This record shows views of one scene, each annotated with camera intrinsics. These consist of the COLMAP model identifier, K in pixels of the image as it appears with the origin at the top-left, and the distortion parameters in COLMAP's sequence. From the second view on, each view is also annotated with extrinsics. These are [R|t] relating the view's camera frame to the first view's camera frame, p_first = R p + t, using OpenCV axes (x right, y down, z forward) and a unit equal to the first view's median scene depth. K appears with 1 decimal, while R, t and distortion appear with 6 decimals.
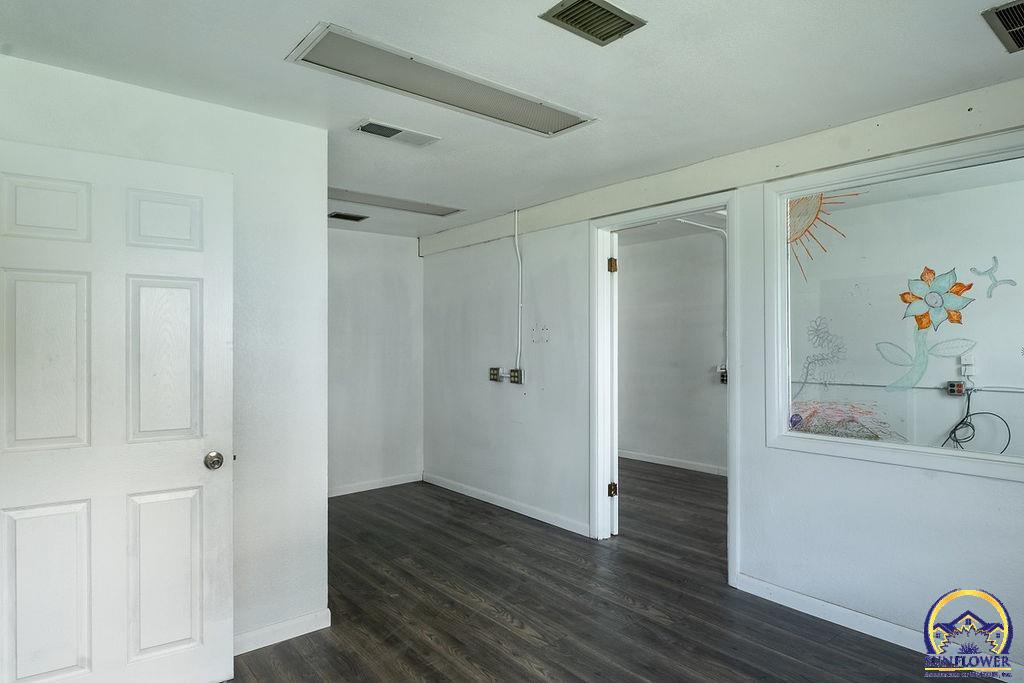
lens RADIAL K [[592.2, 0, 511.5], [0, 592.2, 344.5], [0, 0, 1]] dist [-0.000884, -0.001725]
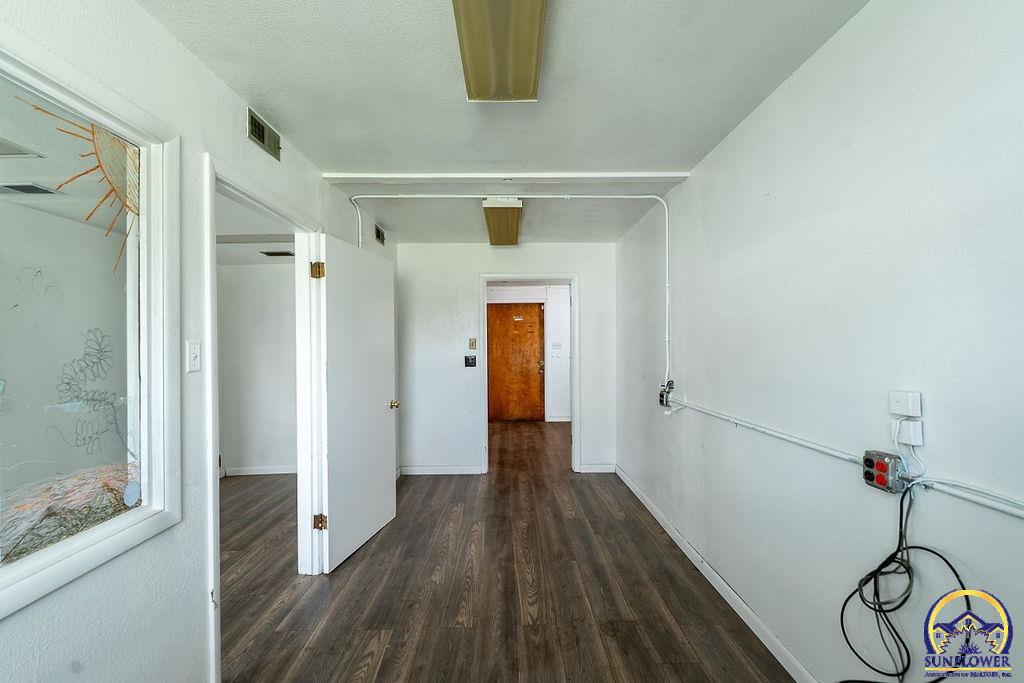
lens RADIAL K [[448.5, 0, 509.4], [0, 448.5, 346.7], [0, 0, 1]] dist [0.000649, -0.000631]
pose [[0.777240, -0.007318, -0.629161, 0.961770], [0.013729, 0.999892, 0.005329, -0.022009], [0.629054, -0.012780, 0.777256, 0.771377]]
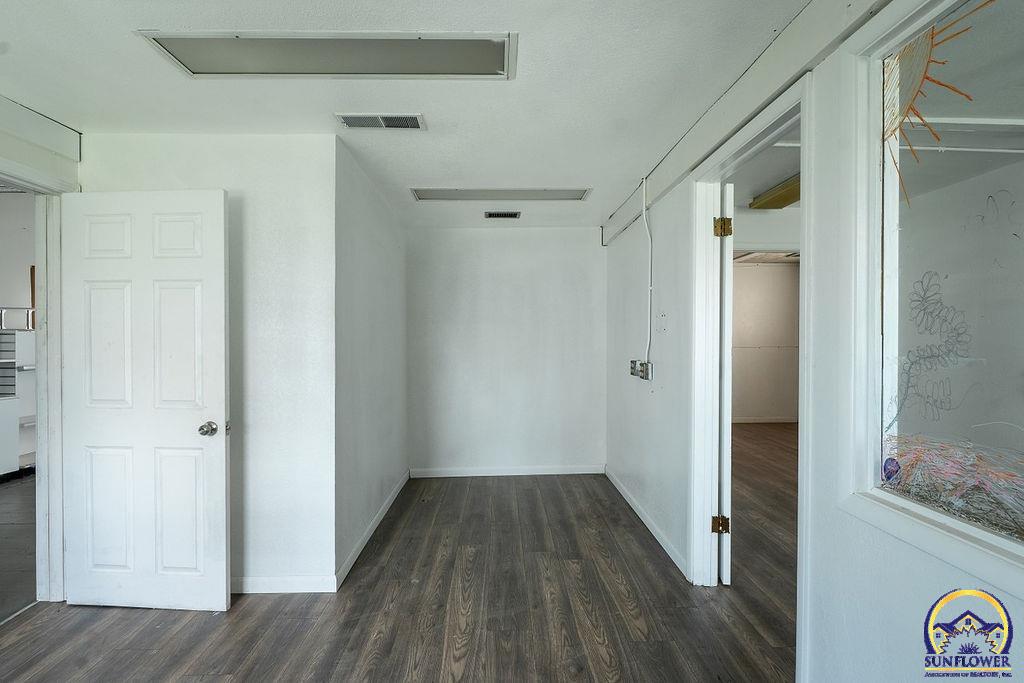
lens RADIAL K [[526.9, 0, 510.6], [0, 526.9, 346.4], [0, 0, 1]] dist [-0.003924, -0.001246]
pose [[0.785461, 0.008429, -0.618853, 0.439501], [0.001412, 0.999880, 0.015411, 0.007510], [0.618909, -0.012978, 0.785355, 0.361290]]
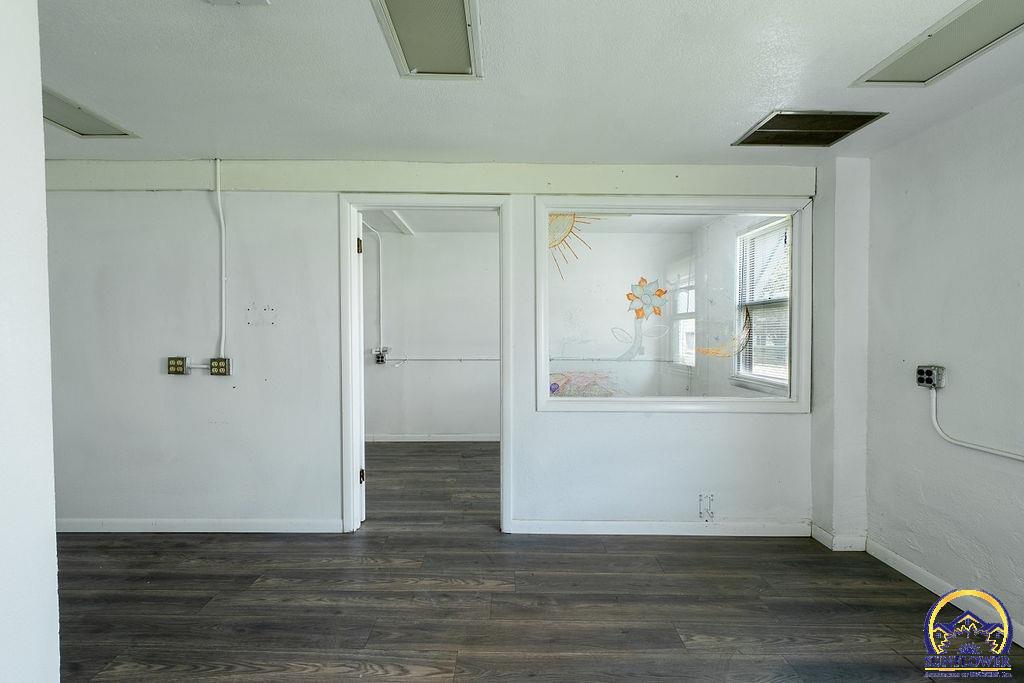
lens RADIAL K [[448.5, 0, 509.4], [0, 448.5, 346.7], [0, 0, 1]] dist [0.000649, -0.000631]
pose [[0.630474, -0.020593, 0.775937, -0.289796], [-0.003405, 0.999565, 0.029295, 0.009341], [-0.776203, -0.021112, 0.630130, 0.407070]]
